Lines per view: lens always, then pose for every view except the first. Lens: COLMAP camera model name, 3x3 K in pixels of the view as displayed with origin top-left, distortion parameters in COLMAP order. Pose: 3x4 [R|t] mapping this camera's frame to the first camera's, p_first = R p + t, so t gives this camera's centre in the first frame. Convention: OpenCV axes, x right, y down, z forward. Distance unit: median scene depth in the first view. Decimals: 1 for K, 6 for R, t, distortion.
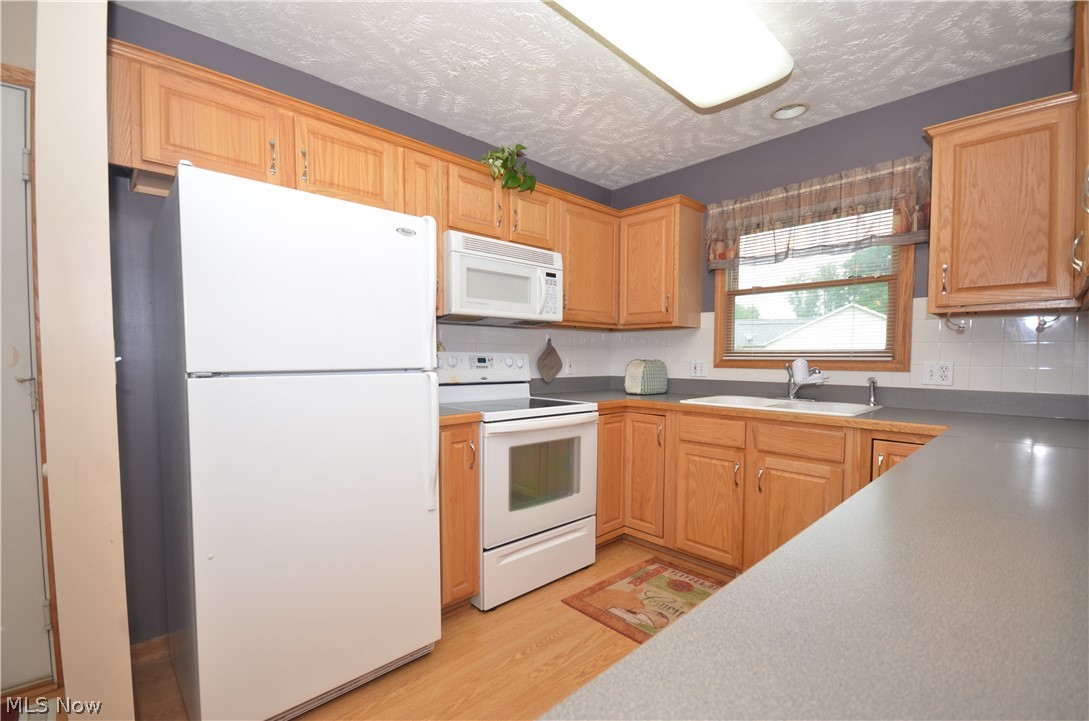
lens RADIAL K [[472.0, 0, 542.8], [0, 472.0, 379.2], [0, 0, 1]] dist [0.002052, -0.009012]
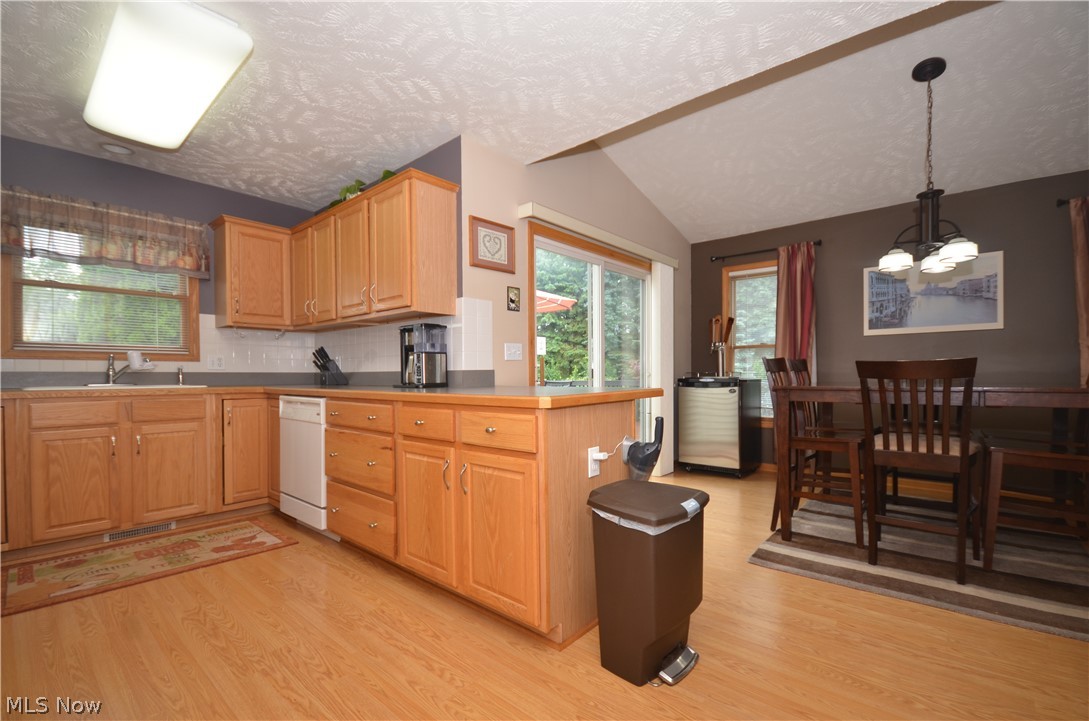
lens RADIAL K [[472.0, 0, 547.6], [0, 472.0, 379.6], [0, 0, 1]] dist [0.002052, -0.009012]
pose [[-0.111772, -0.012760, 0.993652, -0.827192], [0.051991, 0.998473, 0.018670, 0.068787], [-0.992373, 0.053747, -0.110938, 0.056020]]
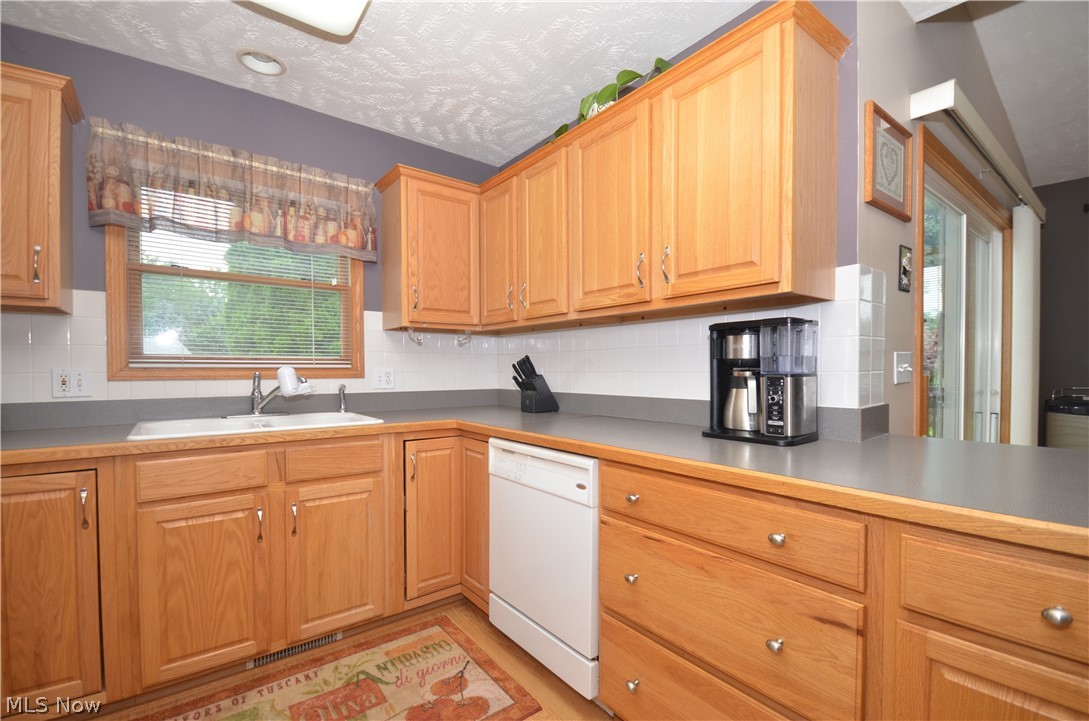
lens RADIAL K [[472.0, 0, 545.3], [0, 472.0, 379.9], [0, 0, 1]] dist [0.002052, -0.009012]
pose [[0.092745, -0.024147, 0.995397, -0.257341], [0.050605, 0.998528, 0.019508, -0.011441], [-0.994403, 0.048563, 0.093831, 0.466076]]
